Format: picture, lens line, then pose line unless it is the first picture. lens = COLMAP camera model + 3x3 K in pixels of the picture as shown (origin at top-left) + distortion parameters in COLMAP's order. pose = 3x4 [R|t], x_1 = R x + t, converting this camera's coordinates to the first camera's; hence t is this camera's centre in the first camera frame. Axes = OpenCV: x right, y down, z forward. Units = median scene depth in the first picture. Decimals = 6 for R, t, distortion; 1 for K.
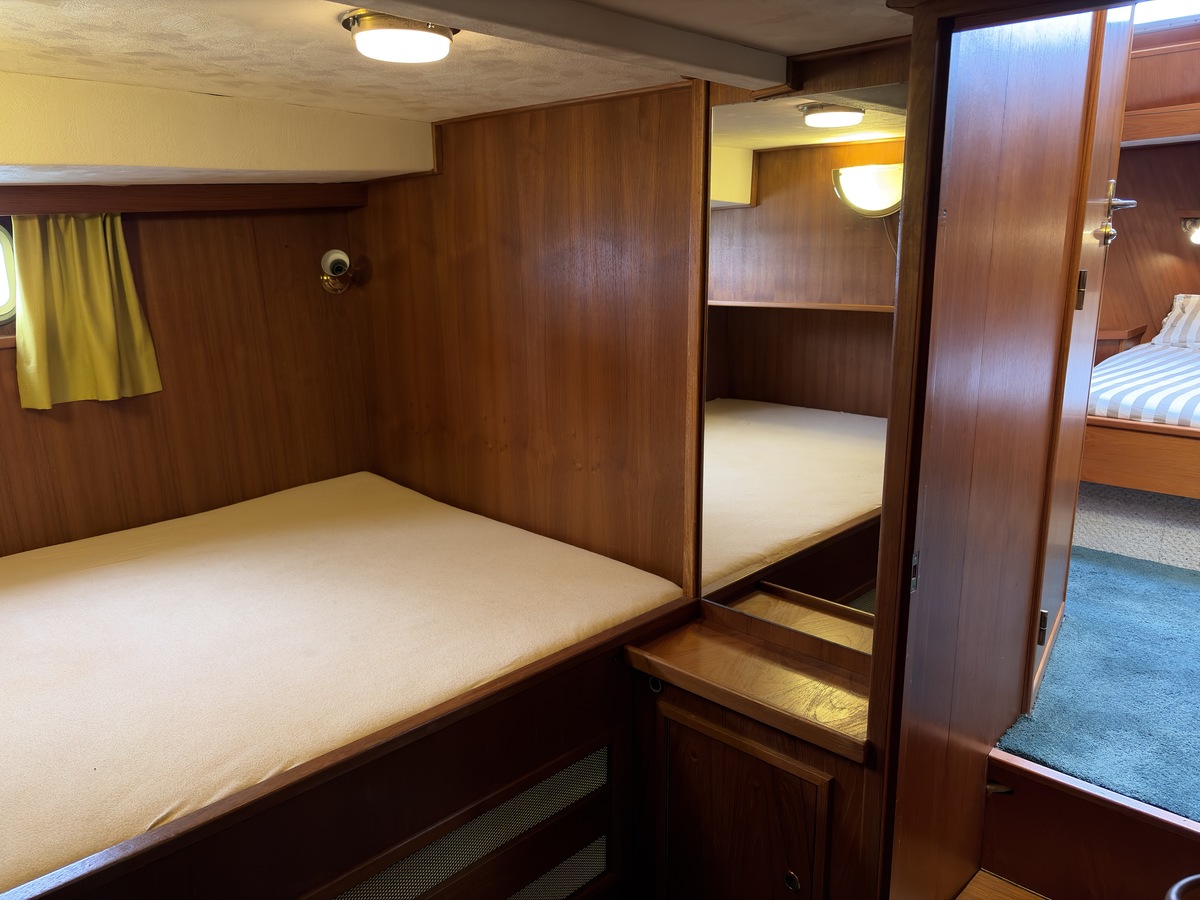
lens RADIAL K [[905.3, 0, 597.6], [0, 905.3, 451.2], [0, 0, 1]] dist [0.060920, -0.072609]
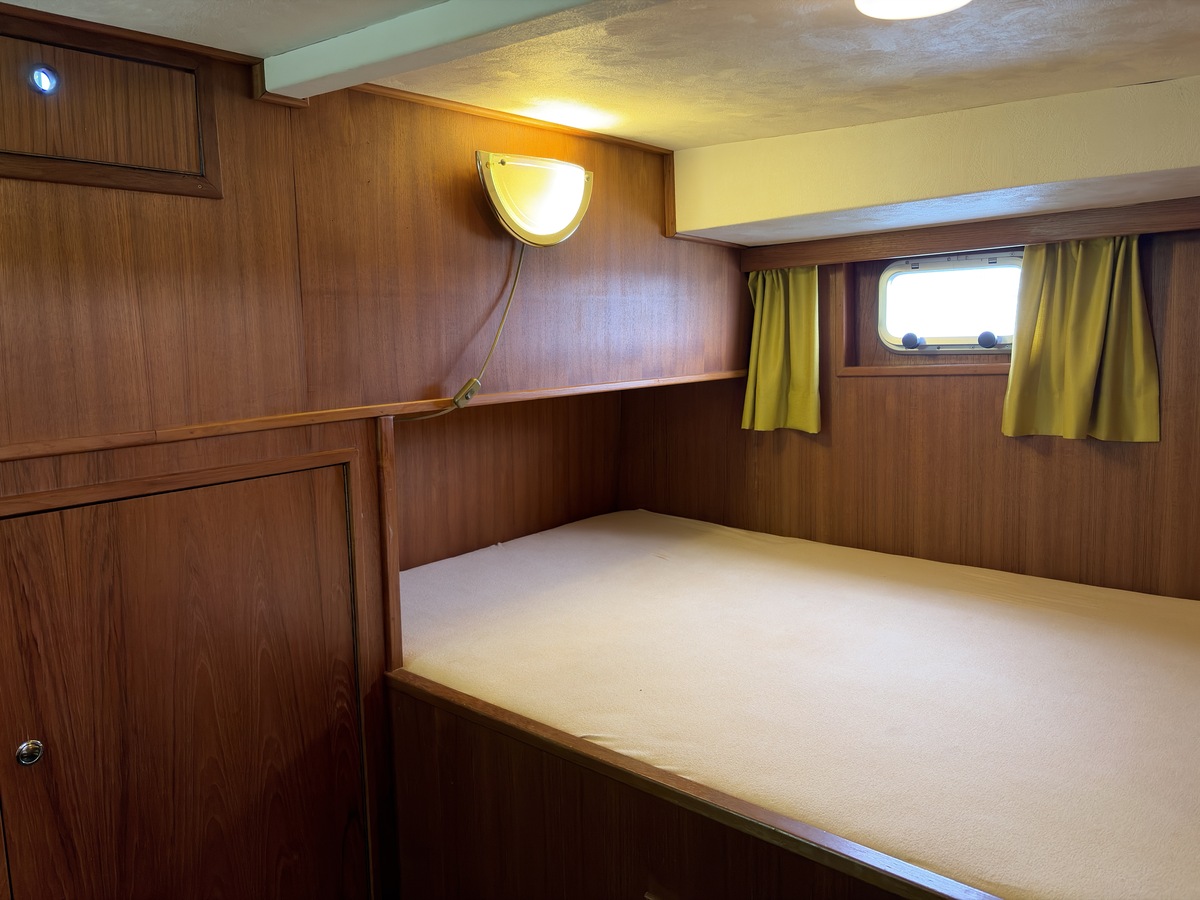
lens RADIAL K [[905.3, 0, 597.6], [0, 905.3, 451.2], [0, 0, 1]] dist [0.060920, -0.072609]
pose [[0.075913, 0.151987, -0.985463, 0.351282], [-0.206169, 0.969350, 0.133620, -0.068434], [0.975567, 0.193029, 0.104921, 0.434940]]
